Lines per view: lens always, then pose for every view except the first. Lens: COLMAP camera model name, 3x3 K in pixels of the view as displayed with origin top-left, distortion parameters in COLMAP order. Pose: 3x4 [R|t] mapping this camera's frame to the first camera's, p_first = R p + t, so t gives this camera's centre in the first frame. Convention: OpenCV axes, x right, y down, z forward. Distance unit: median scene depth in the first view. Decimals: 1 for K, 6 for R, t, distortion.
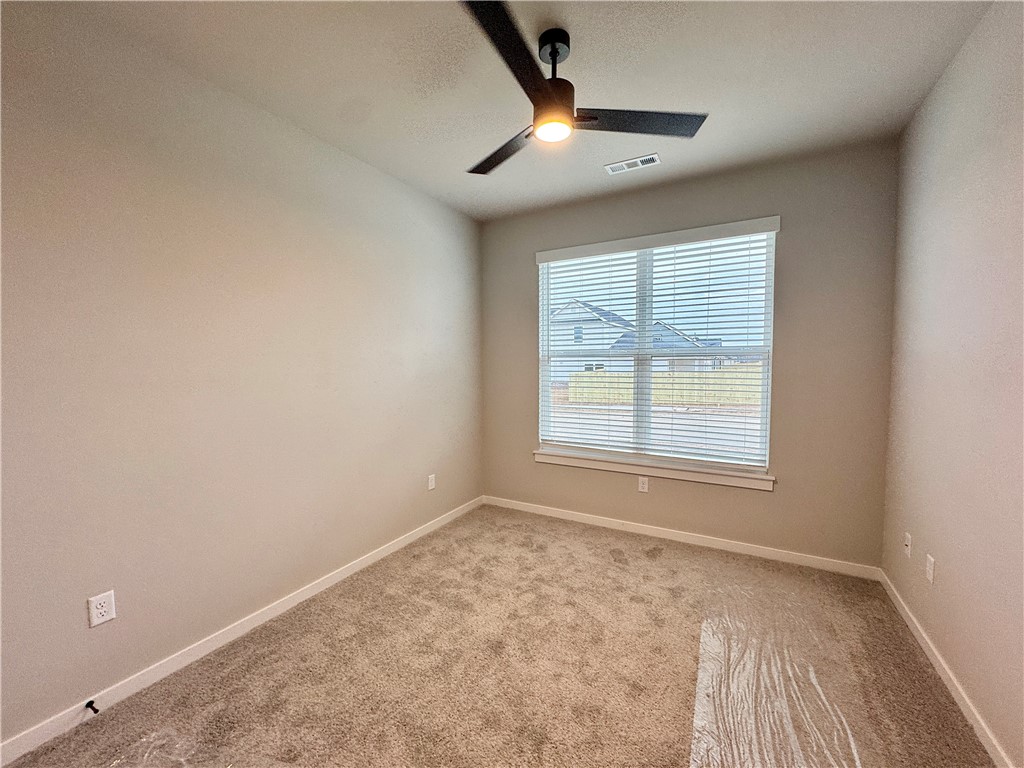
lens RADIAL K [[408.0, 0, 512.0], [0, 408.0, 384.0], [0, 0, 1]] dist [-0.003408, -0.000108]
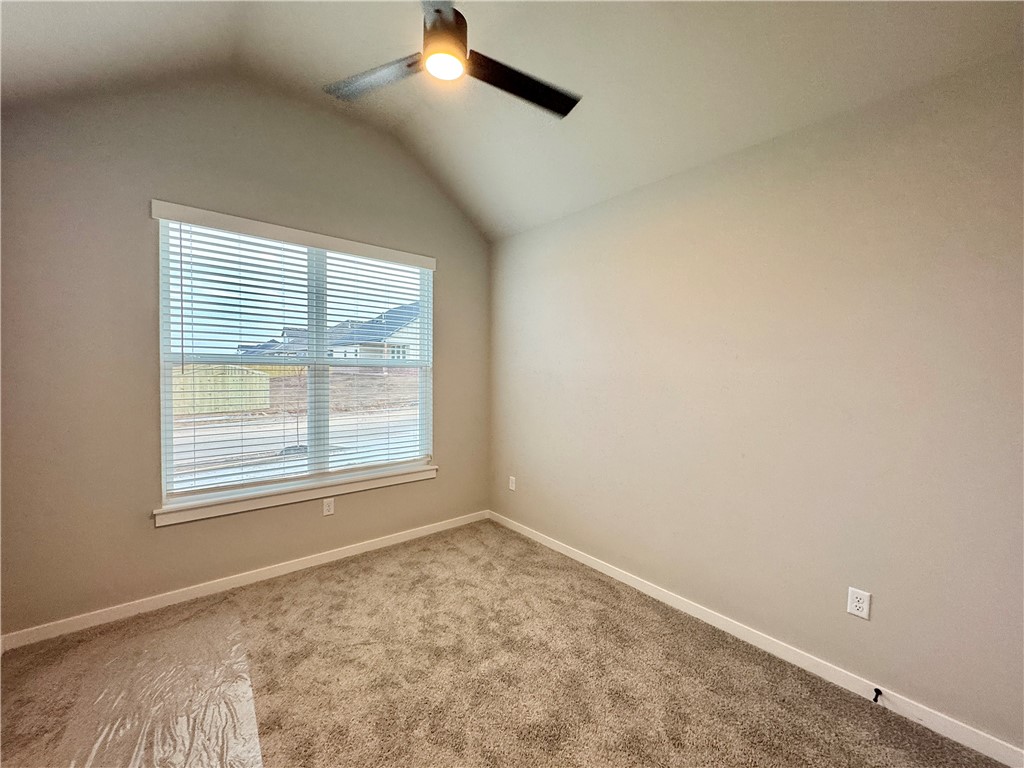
lens RADIAL K [[408.0, 0, 512.0], [0, 408.0, 384.0], [0, 0, 1]] dist [-0.003408, -0.000108]
pose [[0.351894, -0.021226, 0.935799, -0.379018], [0.028608, 0.999520, 0.011914, -0.027564], [-0.935602, 0.022579, 0.352333, 0.284531]]
